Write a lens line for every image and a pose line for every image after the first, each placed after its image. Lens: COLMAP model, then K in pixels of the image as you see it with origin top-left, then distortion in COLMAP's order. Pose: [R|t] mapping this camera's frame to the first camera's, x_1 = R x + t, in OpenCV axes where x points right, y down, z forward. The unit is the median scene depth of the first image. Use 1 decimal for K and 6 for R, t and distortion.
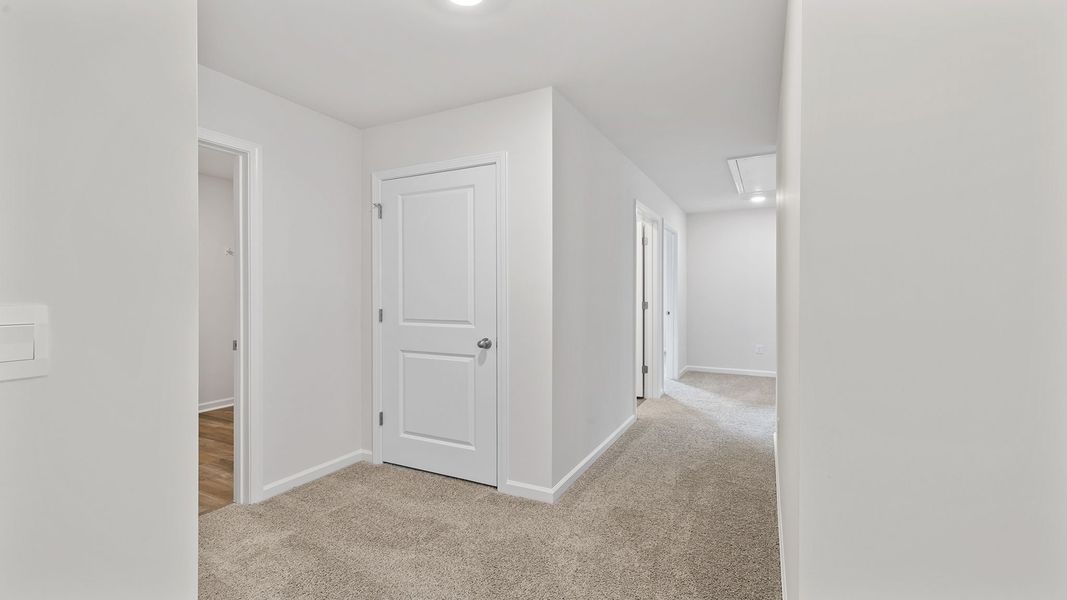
lens RADIAL K [[454.3, 0, 533.8], [0, 454.3, 296.5], [0, 0, 1]] dist [0.001461, 0.000375]
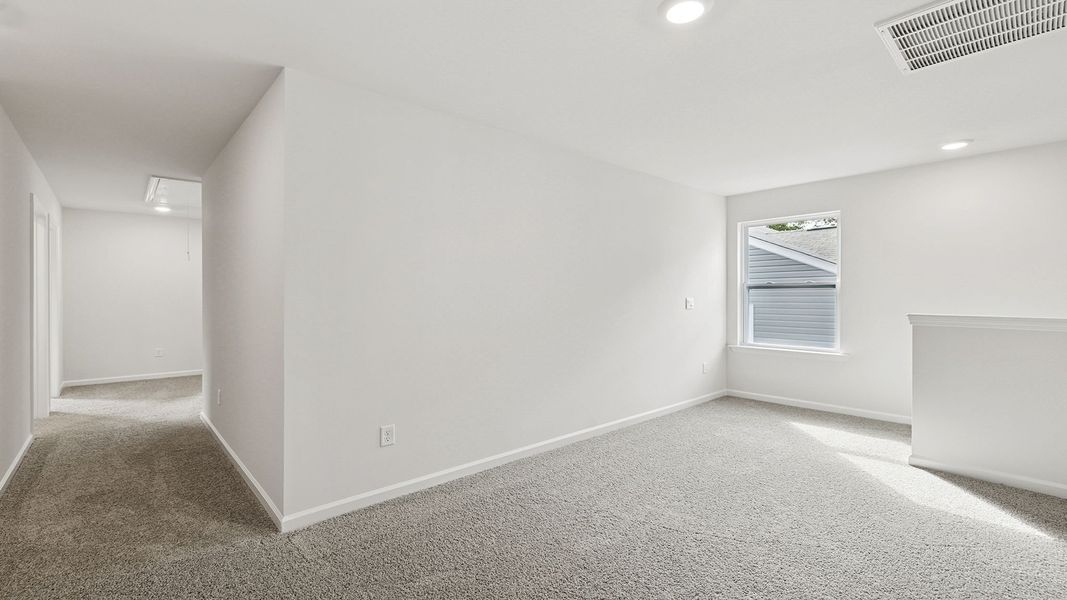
lens RADIAL K [[454.3, 0, 533.8], [0, 454.3, 296.5], [0, 0, 1]] dist [0.001461, 0.000375]
pose [[0.341411, 0.001788, 0.939912, -0.247857], [0.007803, 0.999958, -0.004737, 0.000774], [-0.939882, 0.008952, 0.341383, -0.207898]]
